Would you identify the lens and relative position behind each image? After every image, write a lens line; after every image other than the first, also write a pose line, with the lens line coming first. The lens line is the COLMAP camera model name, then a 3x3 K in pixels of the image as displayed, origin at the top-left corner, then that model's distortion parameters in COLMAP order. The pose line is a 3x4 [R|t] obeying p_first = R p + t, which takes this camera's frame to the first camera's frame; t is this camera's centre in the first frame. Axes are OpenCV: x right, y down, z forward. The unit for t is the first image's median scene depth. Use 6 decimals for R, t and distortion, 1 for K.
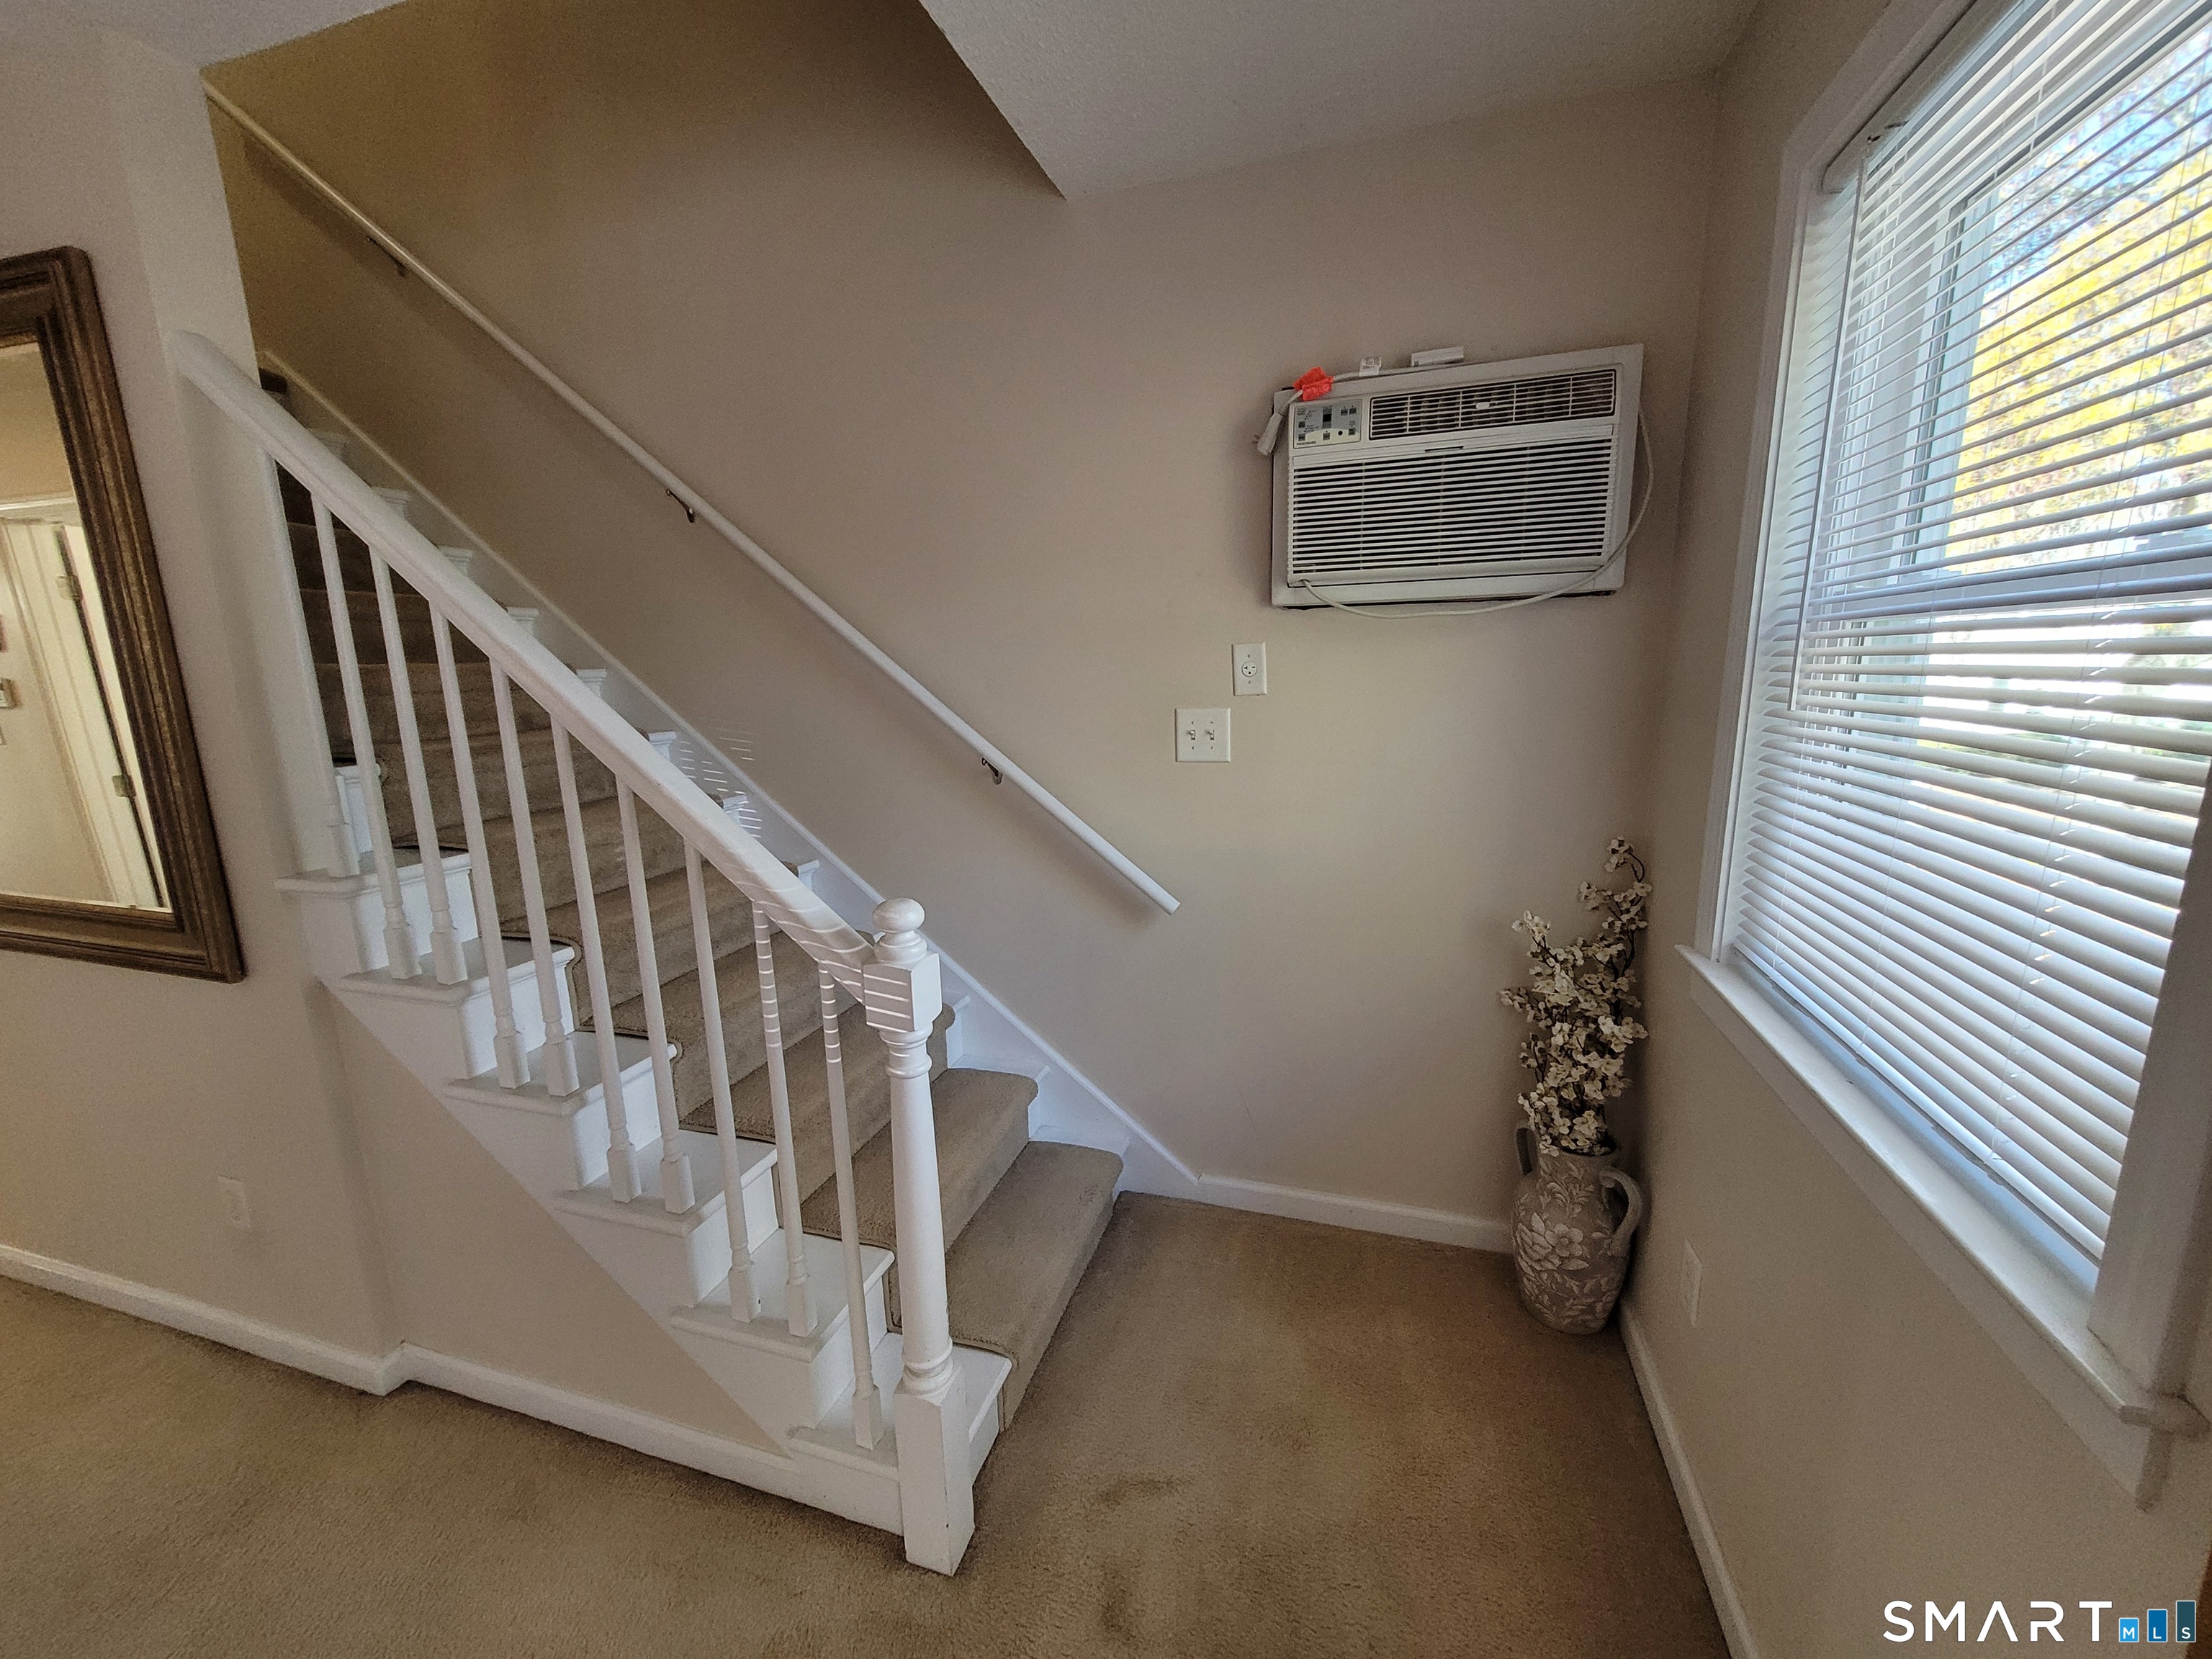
lens RADIAL K [[867.0, 0, 1106.0], [0, 867.0, 829.5], [0, 0, 1]] dist [0.003044, 0.000105]
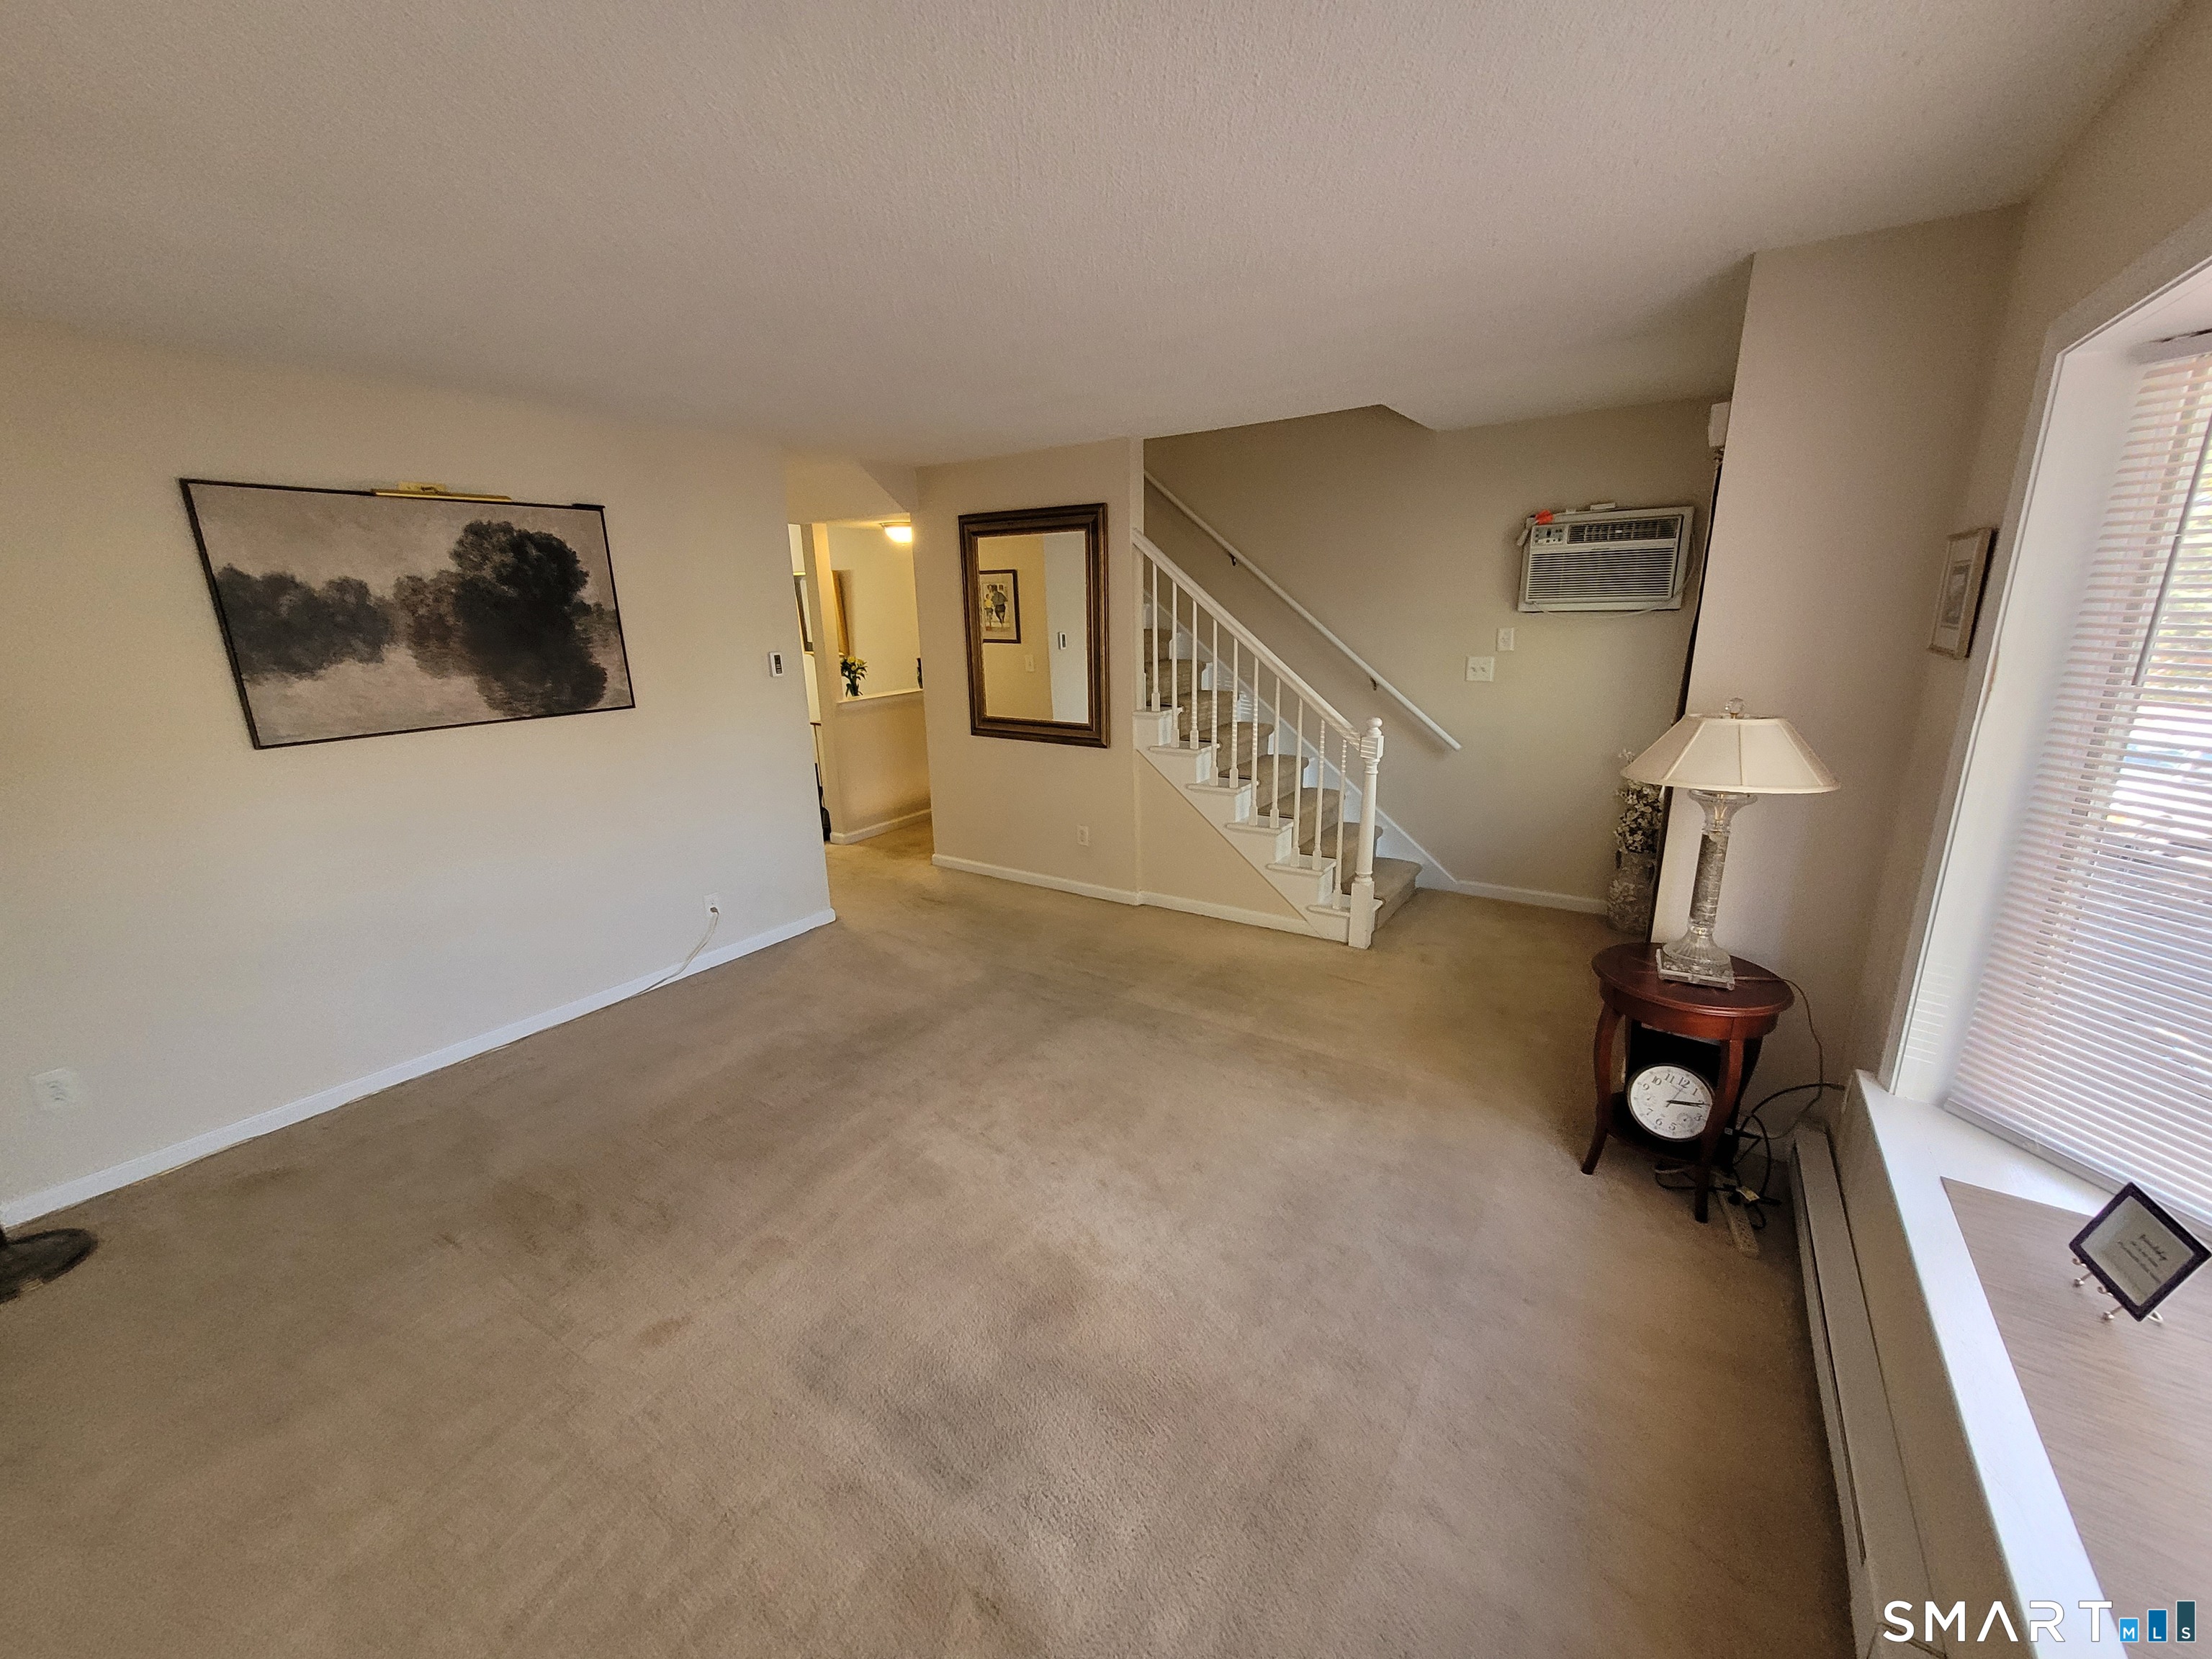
lens RADIAL K [[867.0, 0, 1106.0], [0, 867.0, 829.5], [0, 0, 1]] dist [0.003044, 0.000105]
pose [[0.958806, 0.072716, -0.274596, -0.191270], [-0.052093, 0.995297, 0.081674, 0.193899], [0.279243, -0.064005, 0.958085, -1.642041]]
